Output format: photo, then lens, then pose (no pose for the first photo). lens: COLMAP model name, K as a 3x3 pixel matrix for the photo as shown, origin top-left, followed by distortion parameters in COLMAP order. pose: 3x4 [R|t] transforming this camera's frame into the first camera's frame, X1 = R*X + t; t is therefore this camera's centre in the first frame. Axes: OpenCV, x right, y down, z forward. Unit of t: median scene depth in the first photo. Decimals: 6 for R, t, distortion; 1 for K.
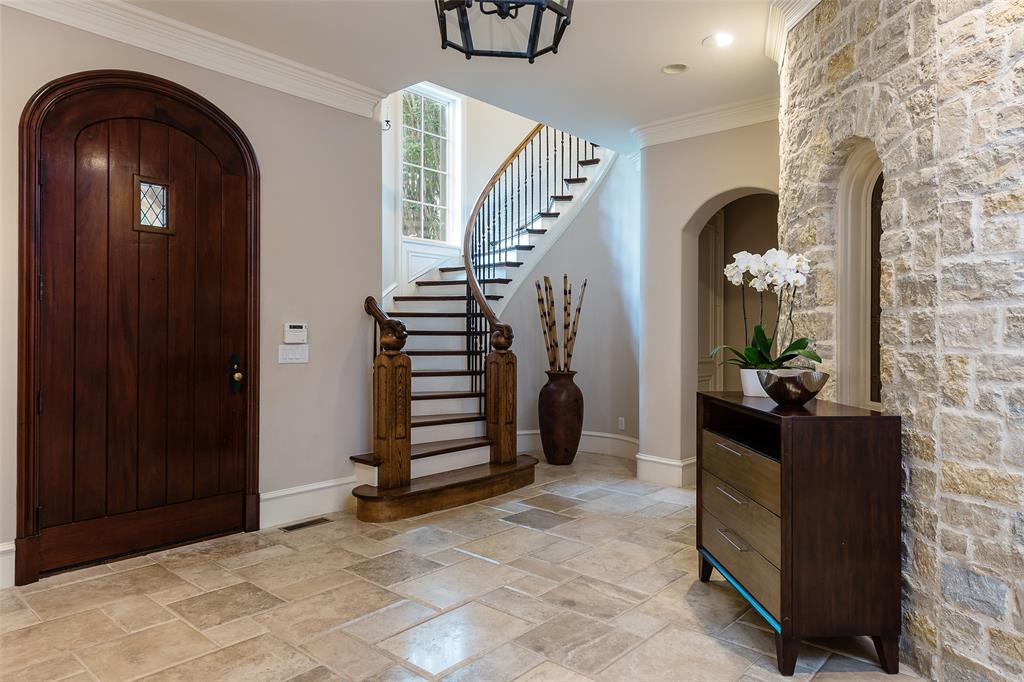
lens RADIAL K [[644.2, 0, 512.4], [0, 644.2, 329.7], [0, 0, 1]] dist [-0.000401, -0.000728]
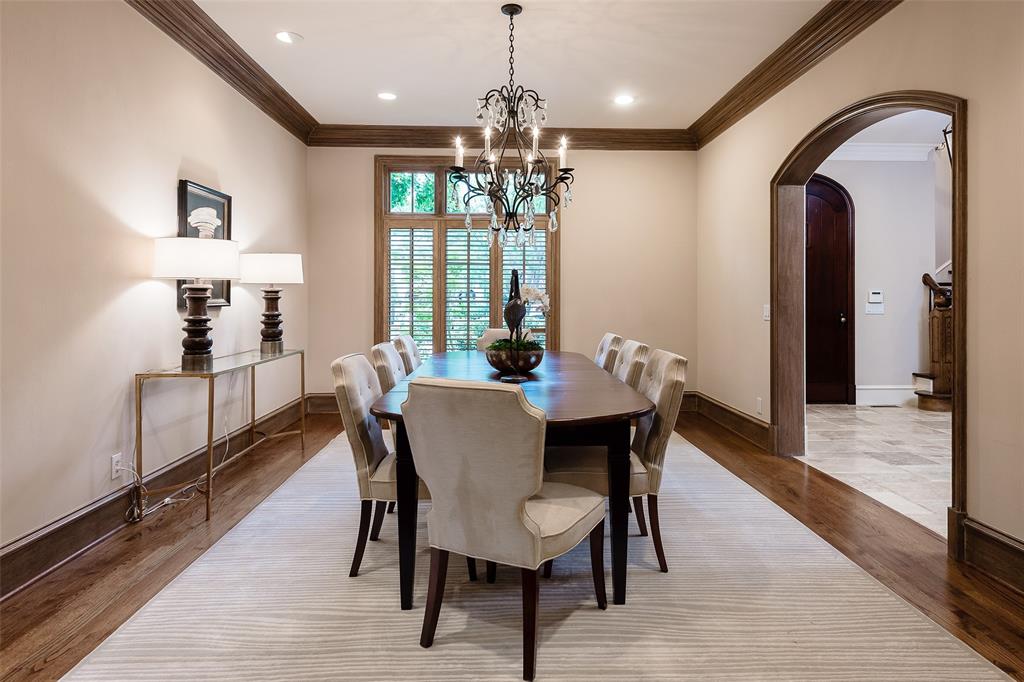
lens RADIAL K [[612.7, 0, 511.9], [0, 612.7, 301.5], [0, 0, 1]] dist [-0.002783, -0.000774]
pose [[0.686514, -0.008591, -0.727065, 0.191622], [0.005071, 0.999962, -0.007027, 0.024971], [0.727098, 0.001137, 0.686532, -0.853537]]
